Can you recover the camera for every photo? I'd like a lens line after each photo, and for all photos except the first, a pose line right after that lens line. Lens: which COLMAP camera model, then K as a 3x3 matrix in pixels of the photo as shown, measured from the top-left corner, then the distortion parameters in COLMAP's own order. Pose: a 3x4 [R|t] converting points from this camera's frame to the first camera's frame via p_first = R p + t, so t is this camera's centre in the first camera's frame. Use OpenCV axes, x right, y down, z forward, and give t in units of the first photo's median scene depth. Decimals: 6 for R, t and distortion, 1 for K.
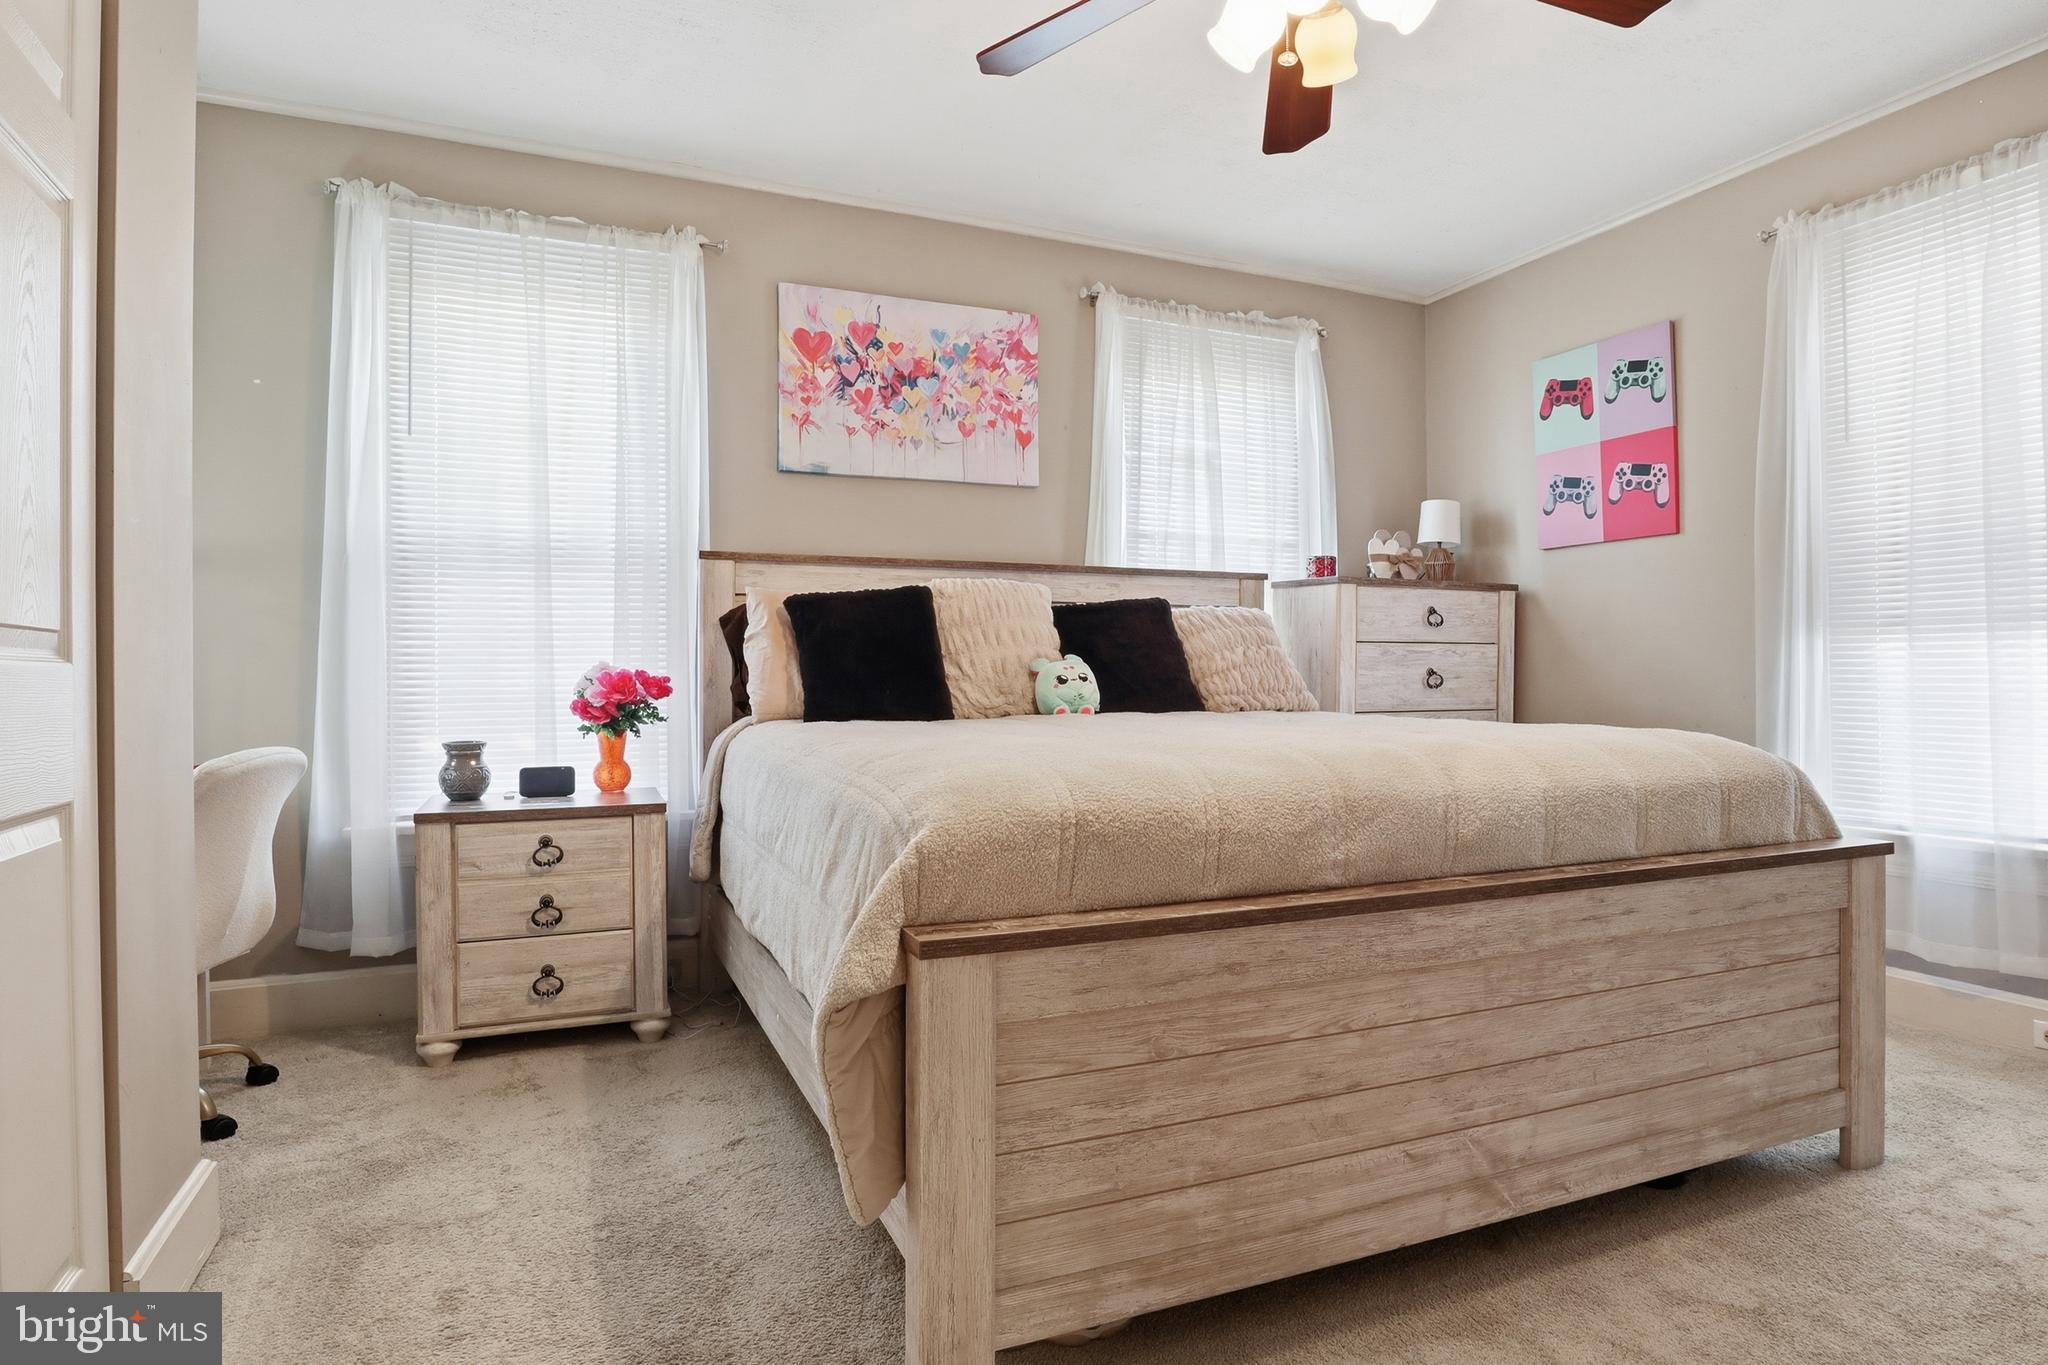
lens RADIAL K [[1109.3, 0, 1024.0], [0, 1109.3, 682.5], [0, 0, 1]] dist [-0.051880, 0.027914]
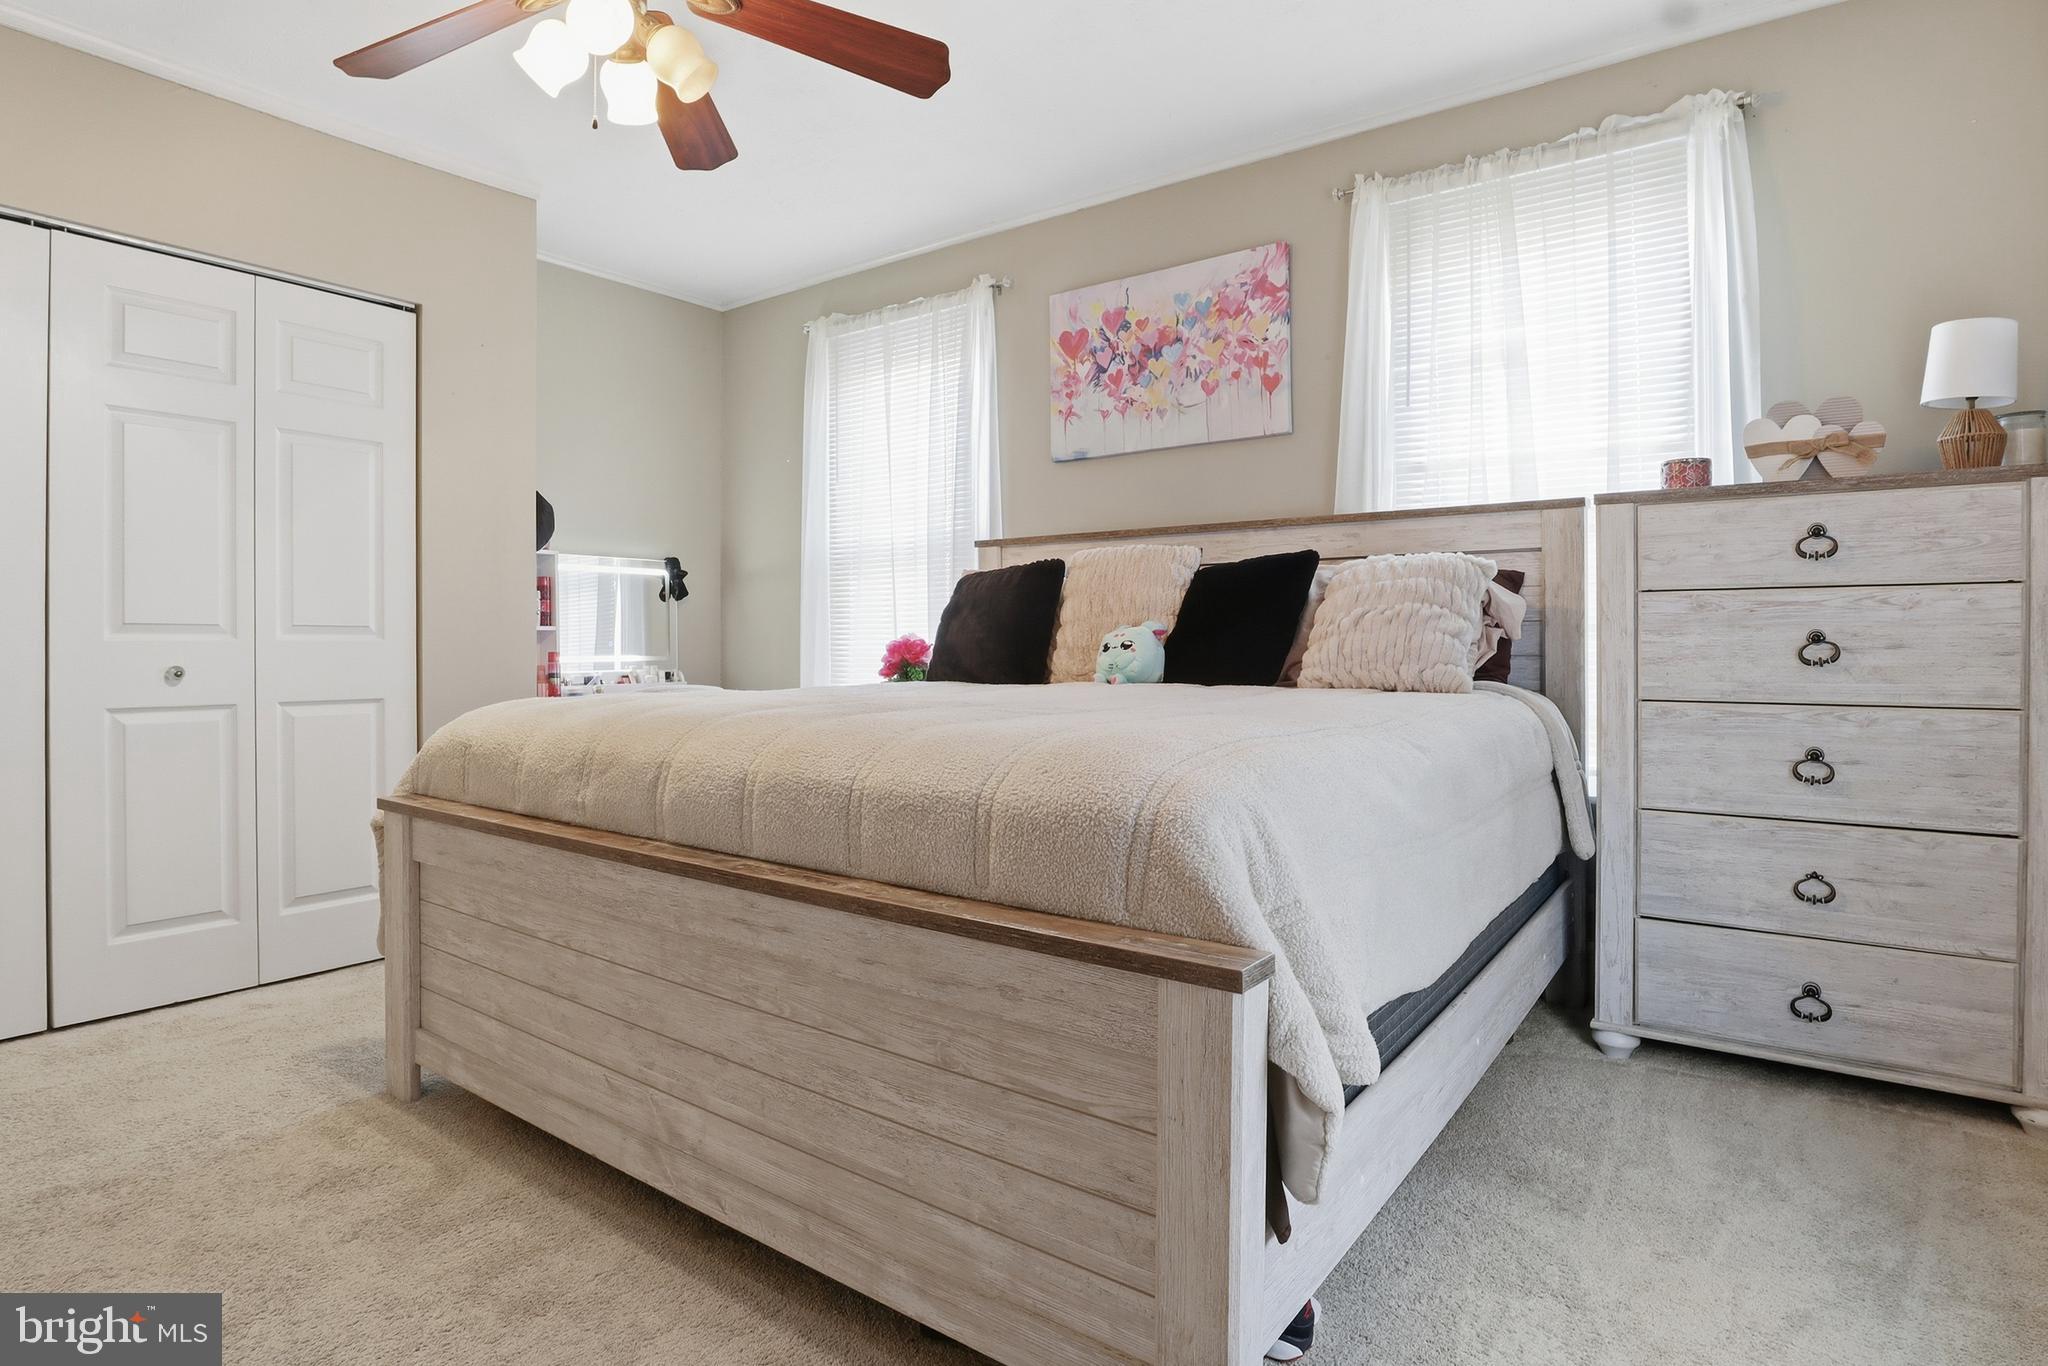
lens RADIAL K [[1092.8, 0, 1027.3], [0, 1092.8, 674.5], [0, 0, 1]] dist [-0.050791, 0.026580]
pose [[0.505226, 0.026023, -0.862595, 0.716011], [-0.004639, 0.999613, 0.027440, -0.003865], [0.862975, -0.009861, 0.505151, 0.394222]]
